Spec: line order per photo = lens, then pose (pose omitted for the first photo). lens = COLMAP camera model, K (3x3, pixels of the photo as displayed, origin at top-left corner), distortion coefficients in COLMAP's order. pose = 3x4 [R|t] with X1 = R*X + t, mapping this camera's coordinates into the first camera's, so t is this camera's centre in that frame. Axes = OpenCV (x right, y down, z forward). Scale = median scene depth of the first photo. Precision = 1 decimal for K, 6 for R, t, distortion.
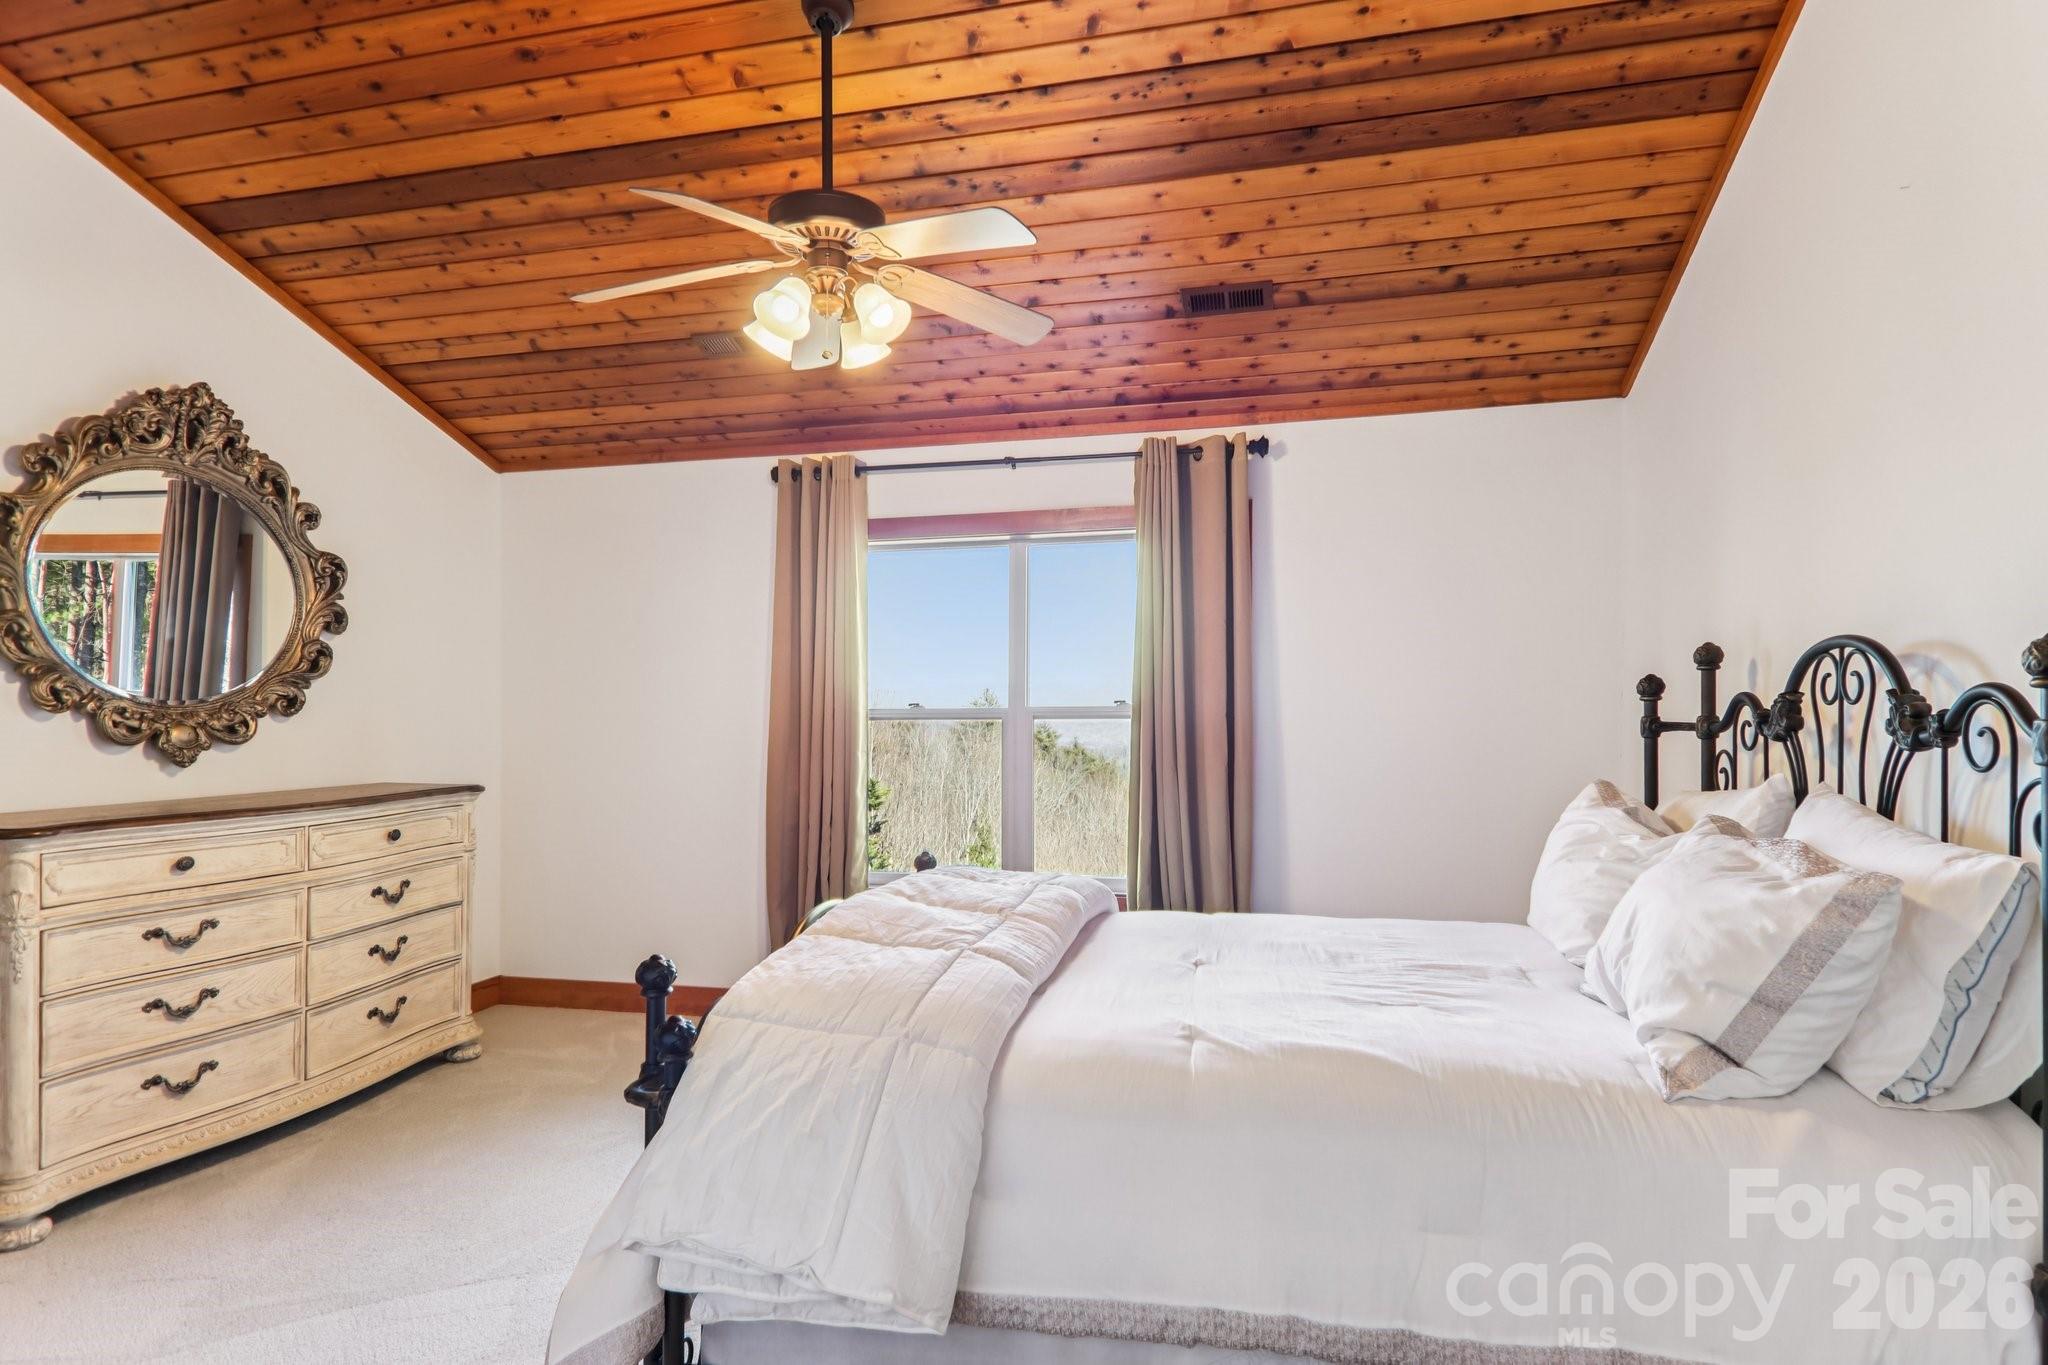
lens RADIAL K [[1174.2, 0, 1023.4], [0, 1174.2, 718.1], [0, 0, 1]] dist [0.001010, 0.000051]
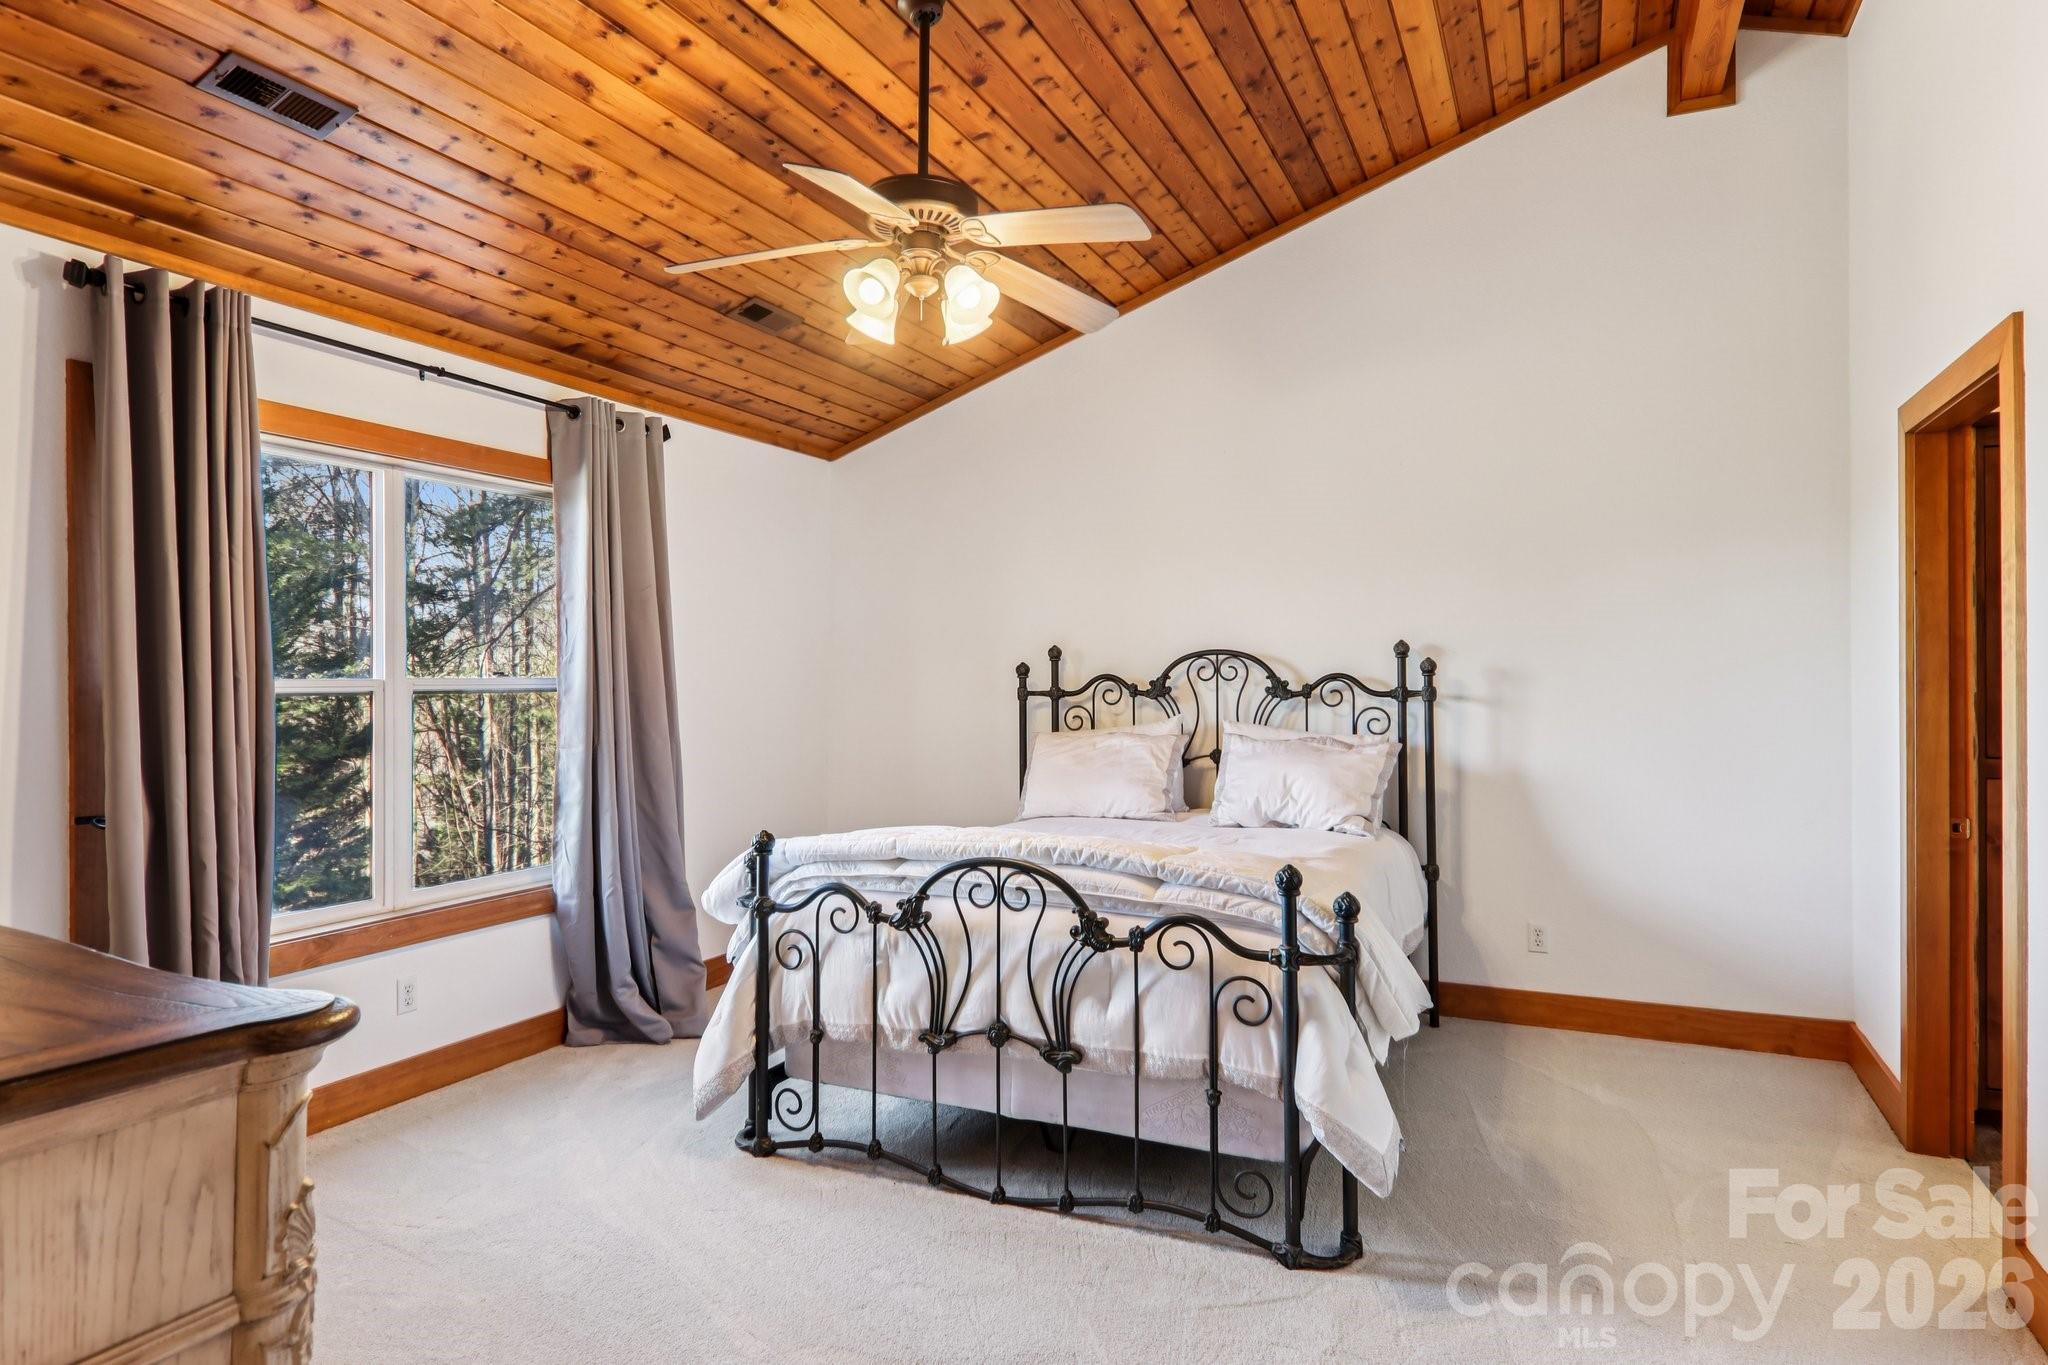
lens RADIAL K [[1134.9, 0, 1024.0], [0, 1134.9, 682.5], [0, 0, 1]] dist [-0.001631, -0.000619]
pose [[0.199078, 0.002859, 0.979979, -1.051824], [0.002480, 0.999991, -0.003422, -0.003158], [-0.979980, 0.003112, 0.199069, 0.677318]]
